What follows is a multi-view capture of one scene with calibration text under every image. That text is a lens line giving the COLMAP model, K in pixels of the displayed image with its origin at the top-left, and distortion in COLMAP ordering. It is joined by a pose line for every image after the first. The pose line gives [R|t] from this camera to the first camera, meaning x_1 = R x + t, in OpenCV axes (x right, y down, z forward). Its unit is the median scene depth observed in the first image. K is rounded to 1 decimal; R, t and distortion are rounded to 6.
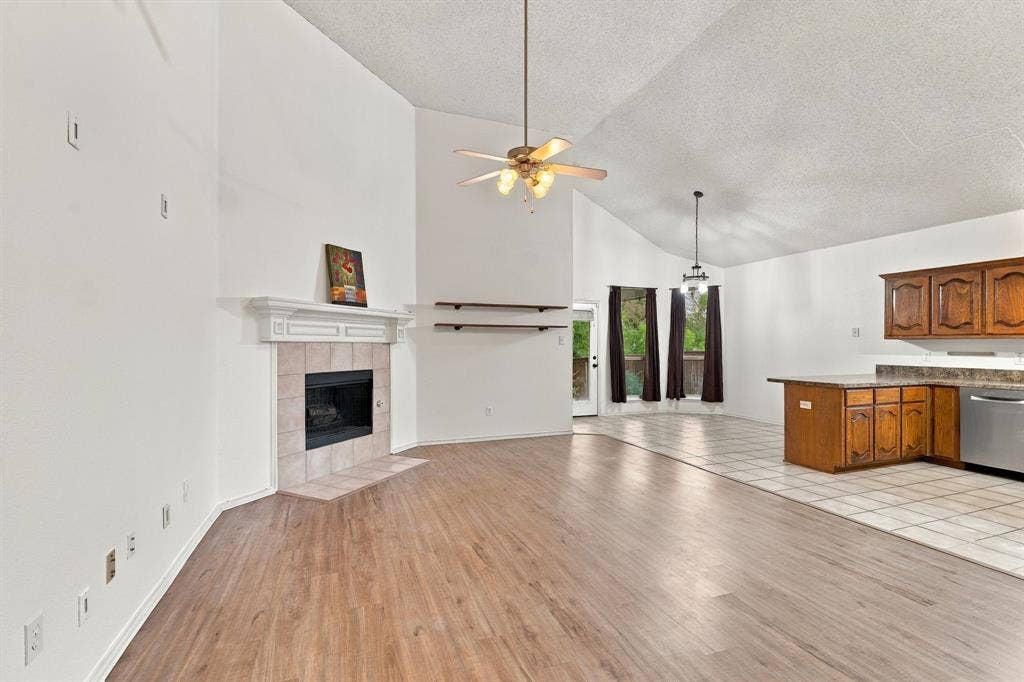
lens RADIAL K [[460.2, 0, 508.5], [0, 460.2, 342.3], [0, 0, 1]] dist [-0.000768, 0.000383]
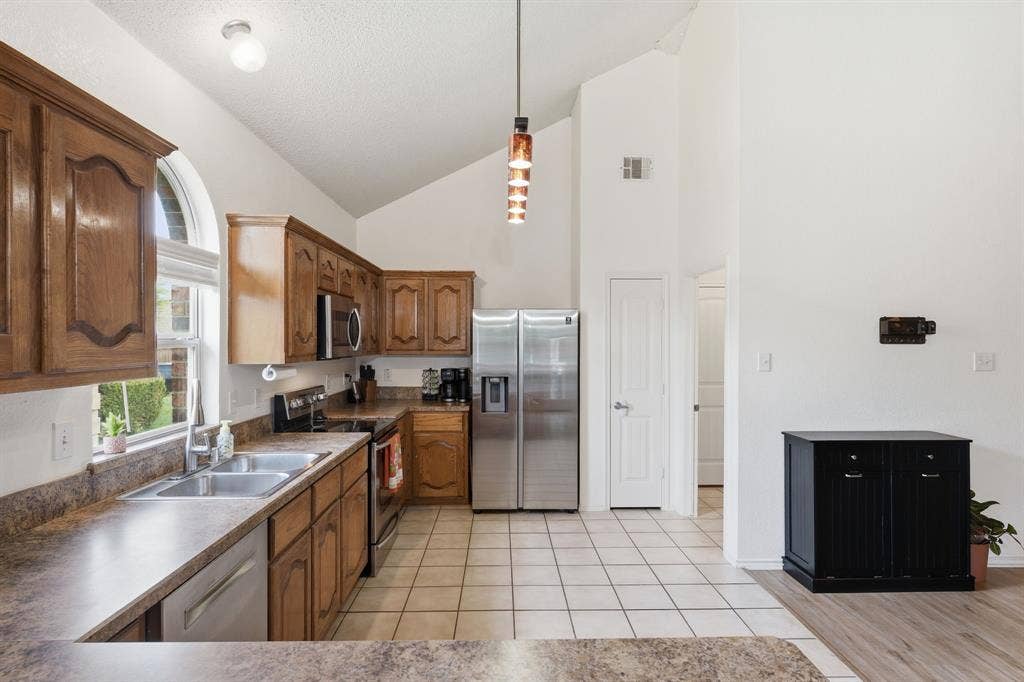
lens RADIAL K [[540.3, 0, 514.4], [0, 540.3, 340.4], [0, 0, 1]] dist [0.003090, -0.000450]
pose [[-0.946195, -0.004679, 0.323562, 0.704166], [-0.004754, 0.999989, 0.000560, -0.035444], [-0.323561, -0.001008, -0.946207, 1.166589]]
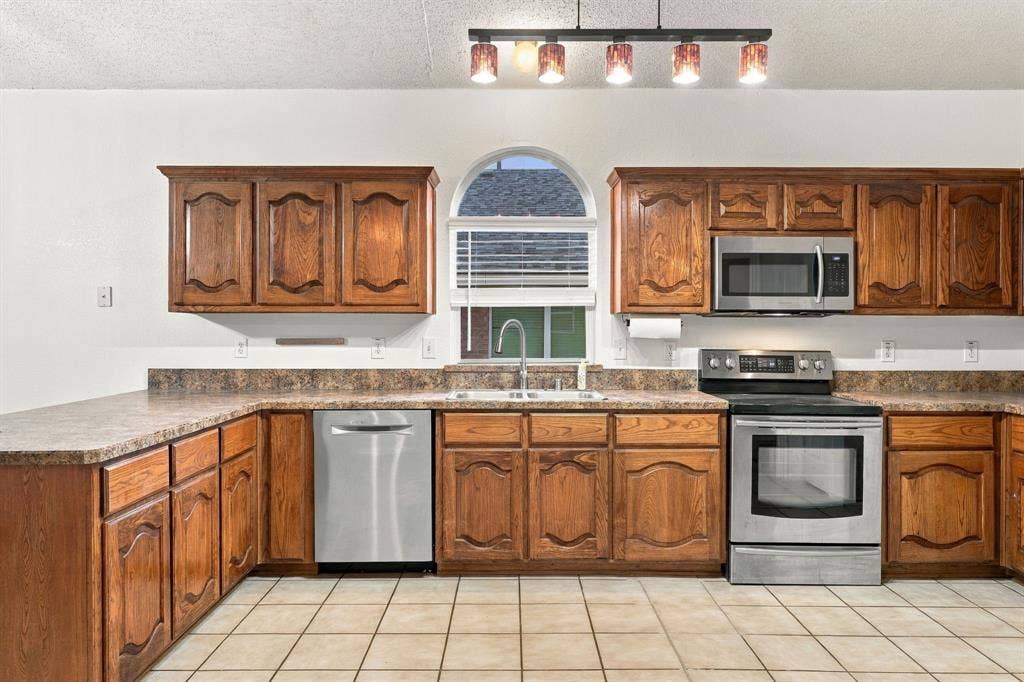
lens RADIAL K [[673.6, 0, 507.1], [0, 673.6, 327.0], [0, 0, 1]] dist [-0.001276, -0.000043]
pose [[0.343852, -0.005743, 0.939006, 0.370713], [-0.001160, 0.999978, 0.006540, 0.003211], [-0.939023, -0.003338, 0.343838, 0.546765]]
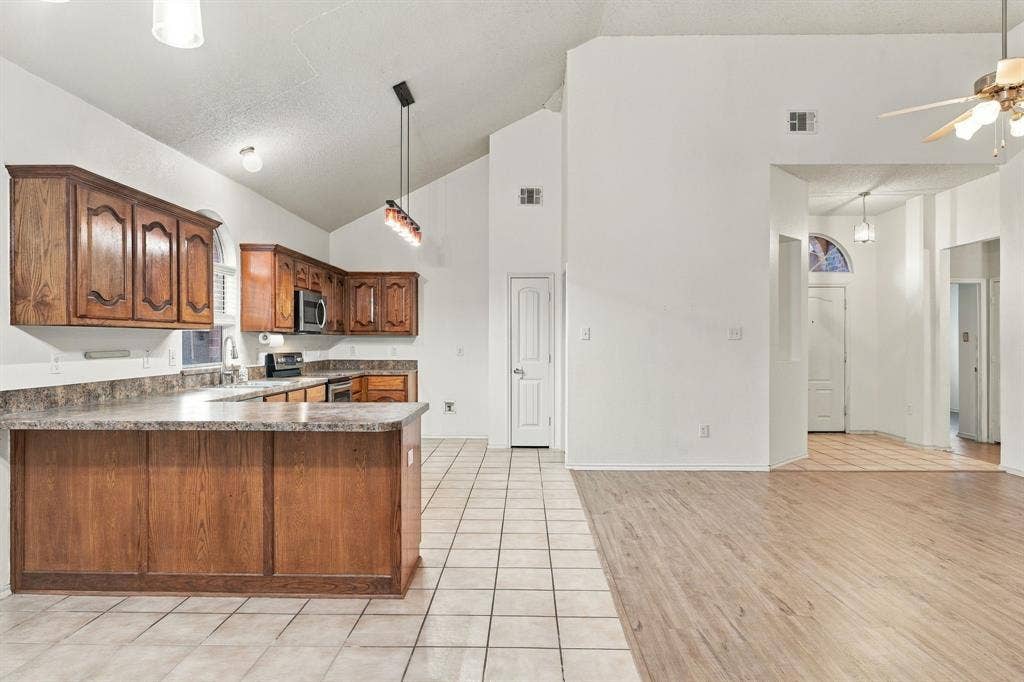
lens RADIAL K [[614.3, 0, 514.5], [0, 614.3, 341.4], [0, 0, 1]] dist [-0.004864, 0.001976]
pose [[-0.931389, -0.004967, 0.363990, 0.296749], [-0.004486, 0.999988, 0.002167, 0.006249], [-0.363997, 0.000385, -0.931400, 1.591113]]
